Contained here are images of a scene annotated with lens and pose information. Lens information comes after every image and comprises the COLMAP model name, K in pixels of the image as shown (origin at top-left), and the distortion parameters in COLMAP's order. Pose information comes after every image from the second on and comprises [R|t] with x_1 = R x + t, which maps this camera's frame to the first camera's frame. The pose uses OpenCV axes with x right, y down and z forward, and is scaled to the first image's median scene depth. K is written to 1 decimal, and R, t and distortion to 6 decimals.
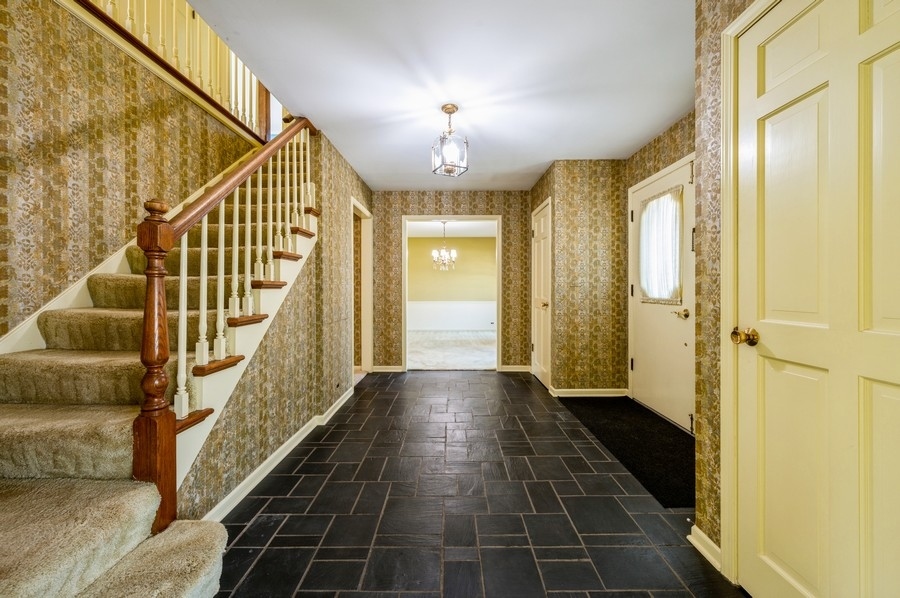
lens RADIAL K [[353.9, 0, 451.6], [0, 353.9, 293.4], [0, 0, 1]] dist [0.002677, -0.000011]
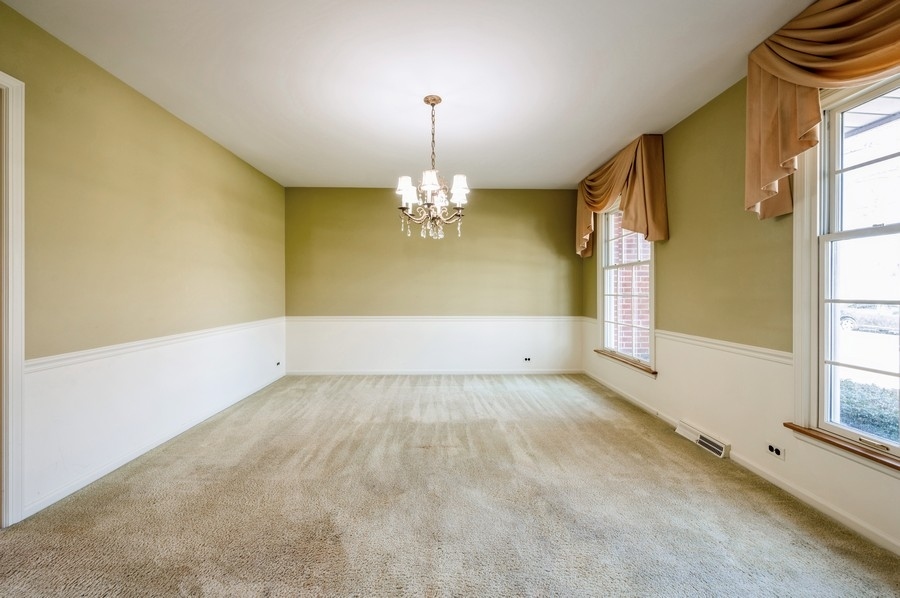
lens RADIAL K [[353.9, 0, 449.9], [0, 353.9, 296.0], [0, 0, 1]] dist [0.002677, -0.000011]
pose [[0.999139, -0.007894, 0.040740, -0.014706], [0.007591, 0.999942, 0.007592, -0.009375], [-0.040797, -0.007276, 0.999141, 0.515548]]
